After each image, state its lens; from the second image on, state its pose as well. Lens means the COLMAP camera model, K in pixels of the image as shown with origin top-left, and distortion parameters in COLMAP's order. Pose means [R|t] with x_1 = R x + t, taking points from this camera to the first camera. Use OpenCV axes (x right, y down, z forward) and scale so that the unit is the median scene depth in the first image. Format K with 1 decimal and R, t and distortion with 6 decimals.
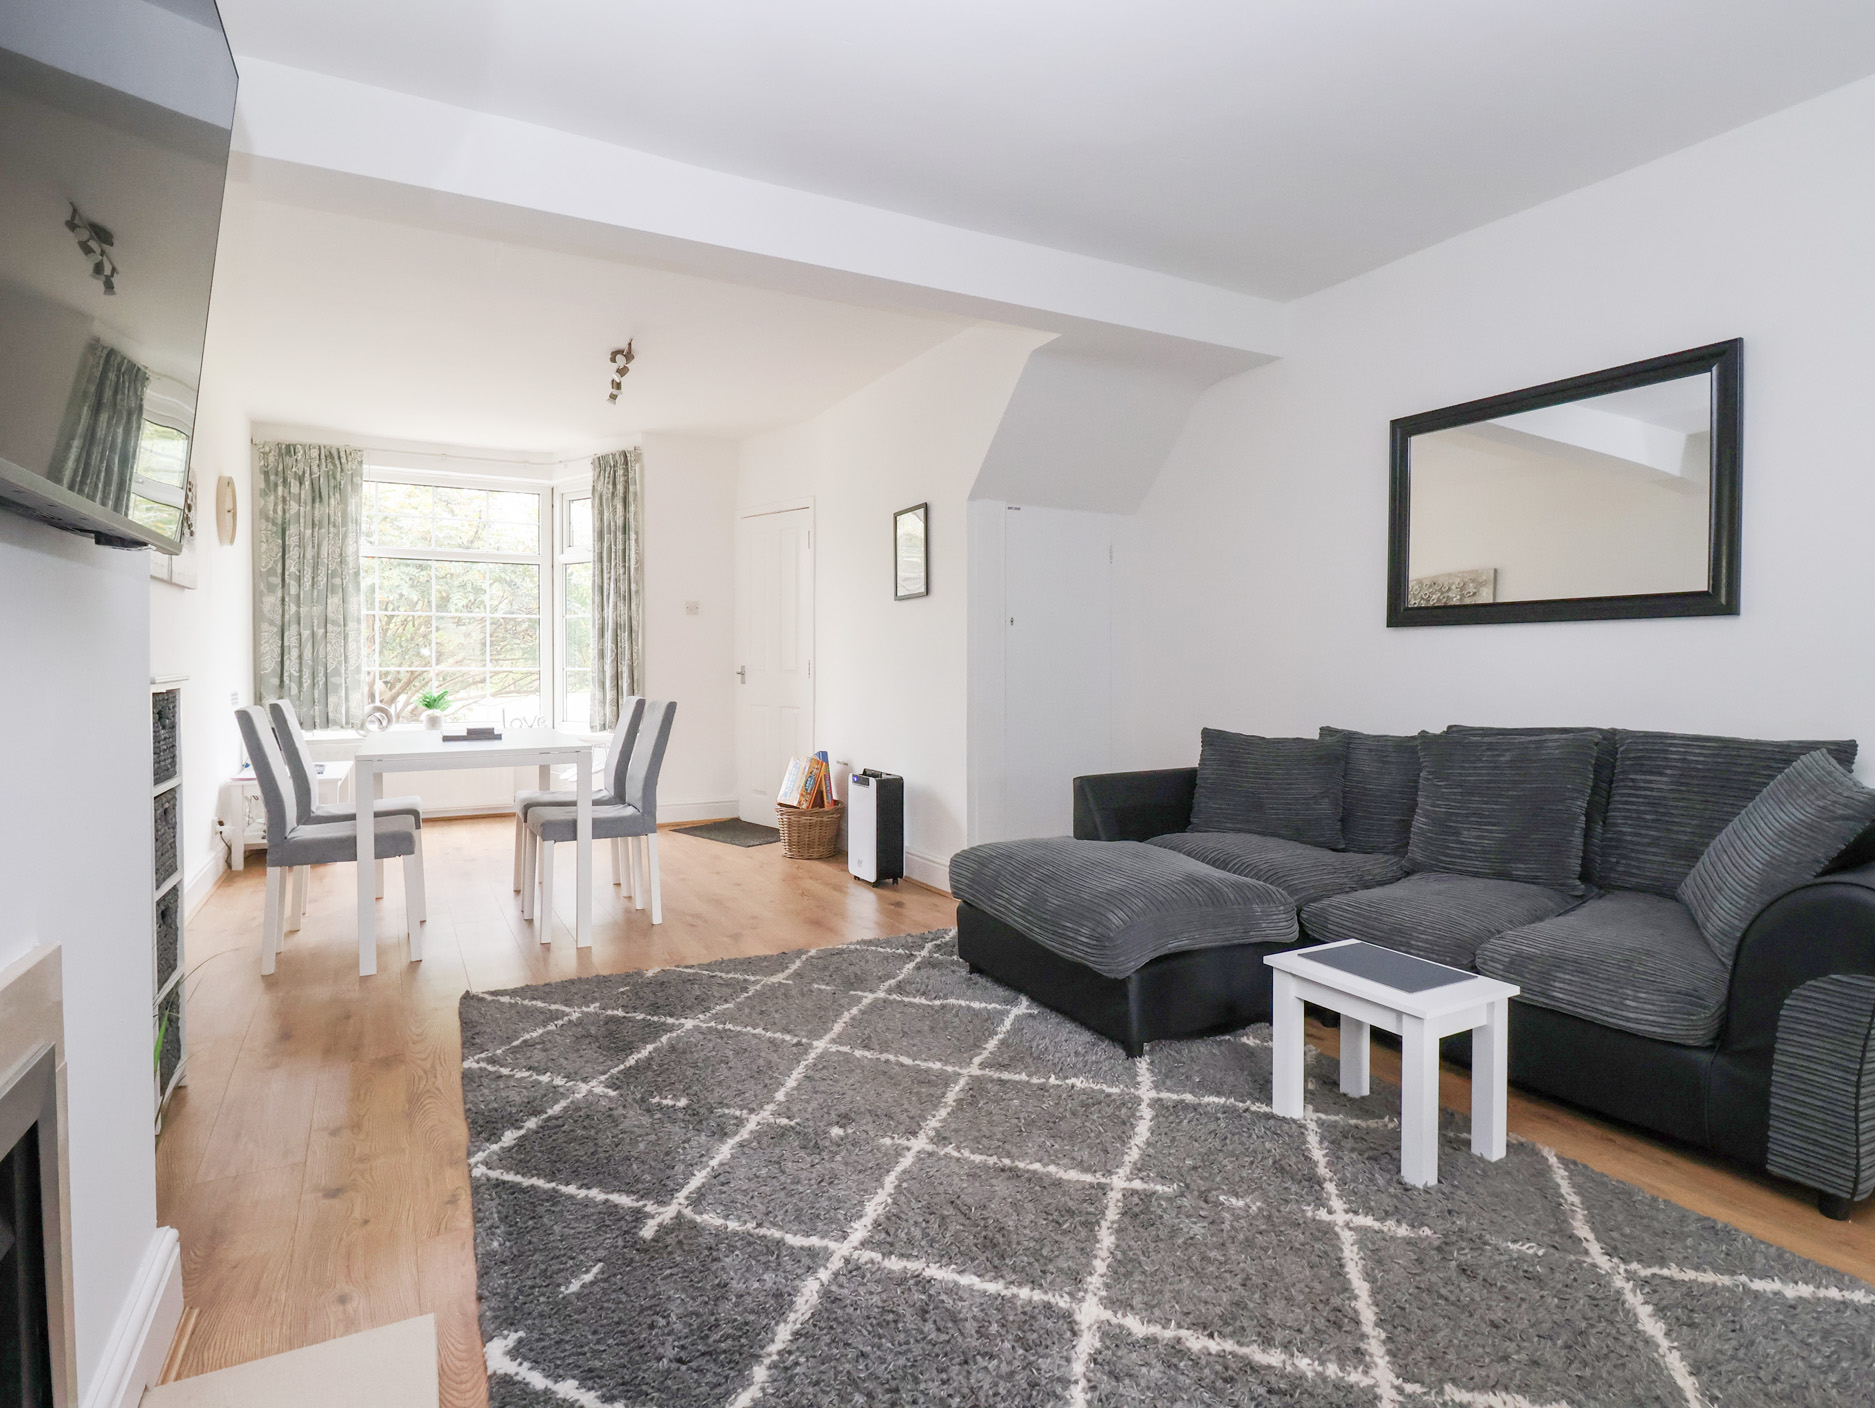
lens RADIAL K [[983.5, 0, 944.4], [0, 983.5, 678.2], [0, 0, 1]] dist [0.004976, -0.032179]
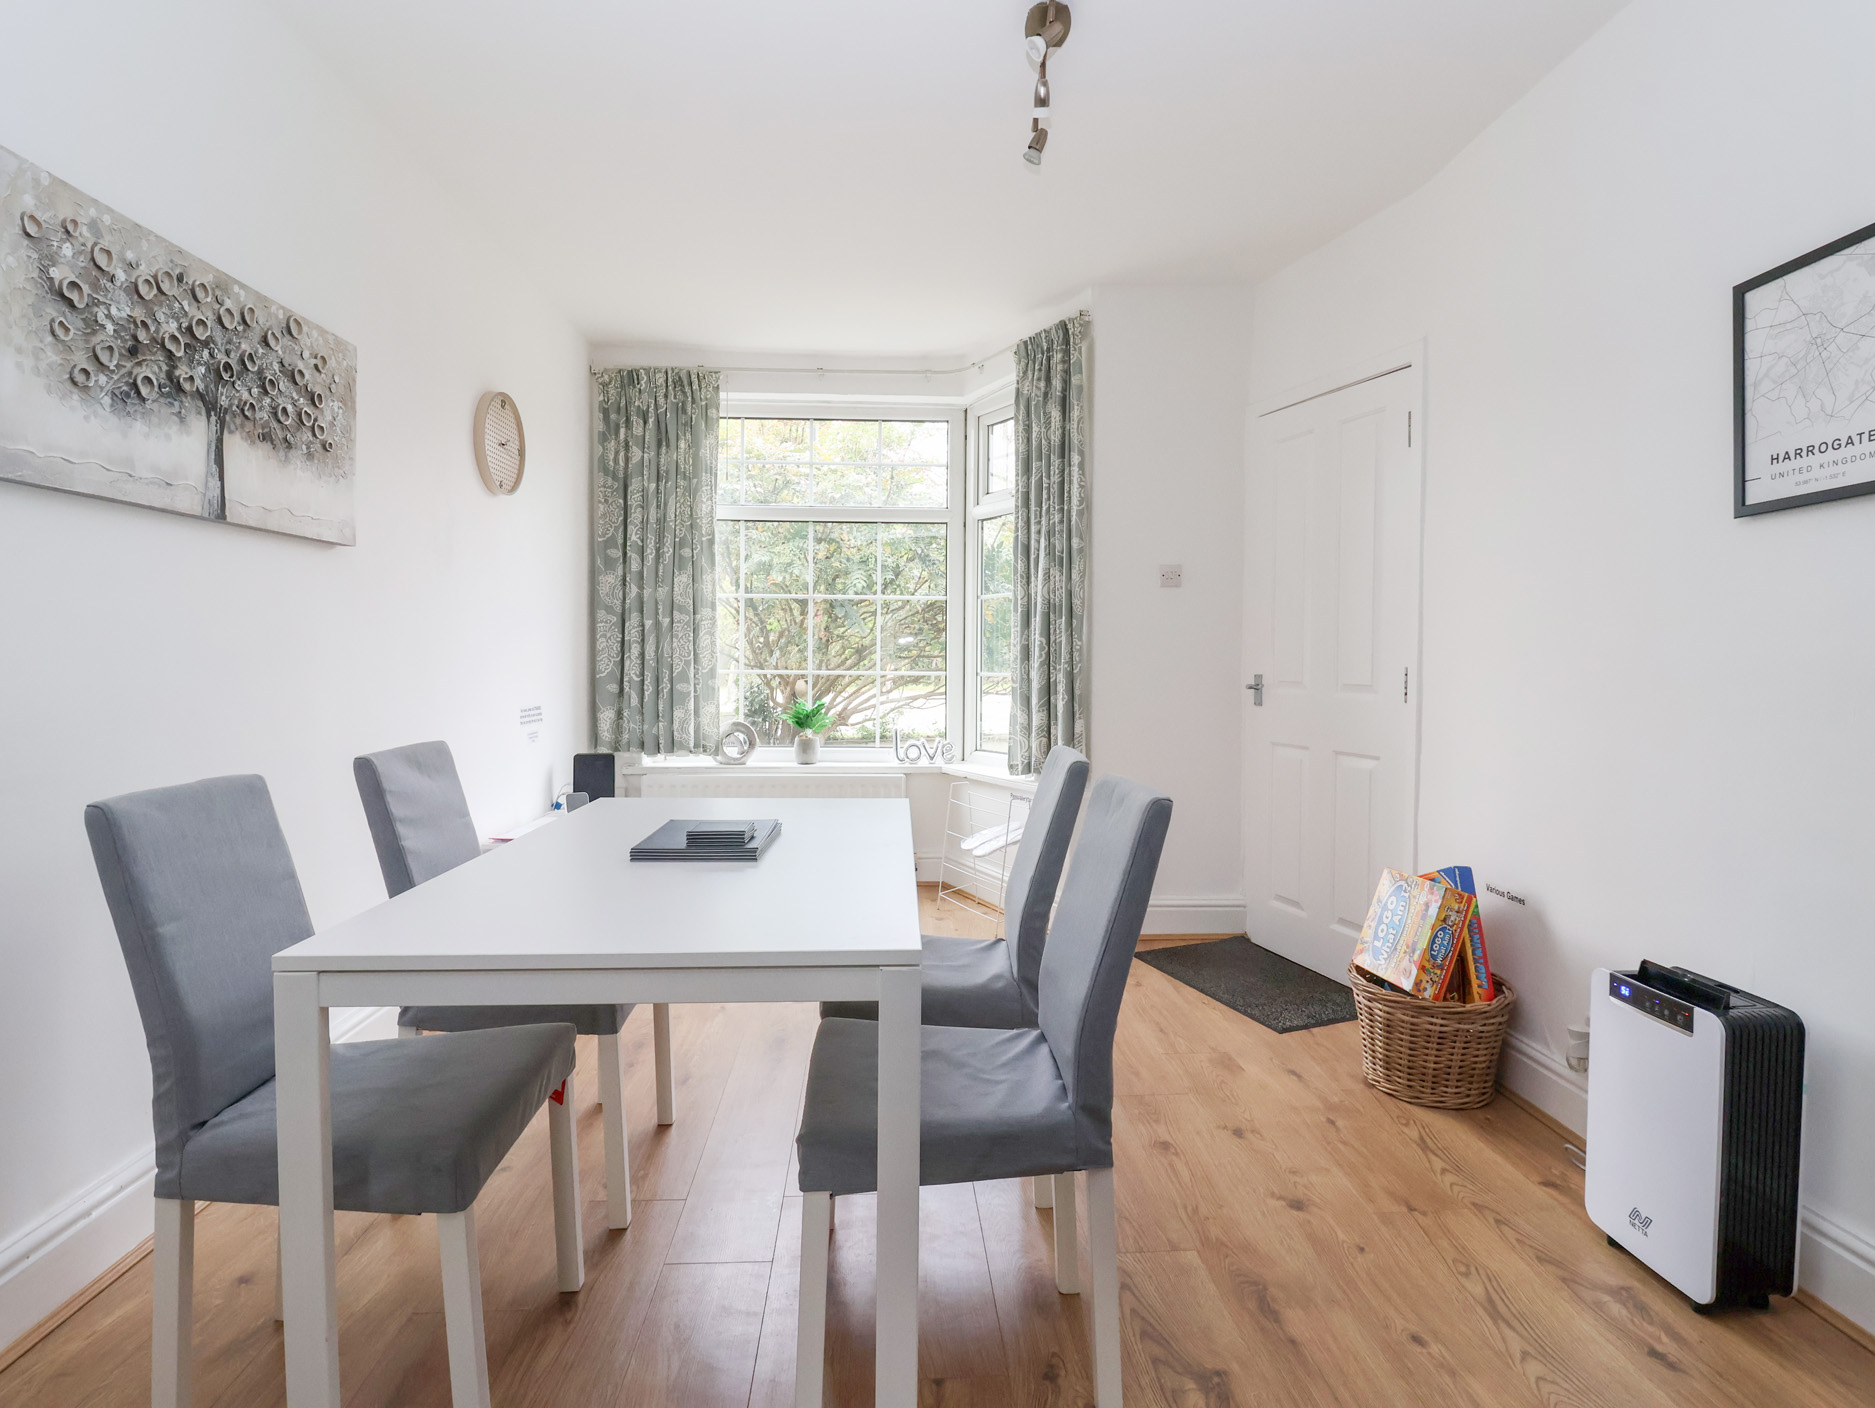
lens RADIAL K [[983.5, 0, 944.4], [0, 983.5, 678.2], [0, 0, 1]] dist [0.004976, -0.032179]
pose [[0.902601, 0.014265, -0.430241, -0.127125], [-0.012002, 0.999896, 0.007973, -0.013060], [0.430310, -0.002033, 0.902679, 0.418266]]
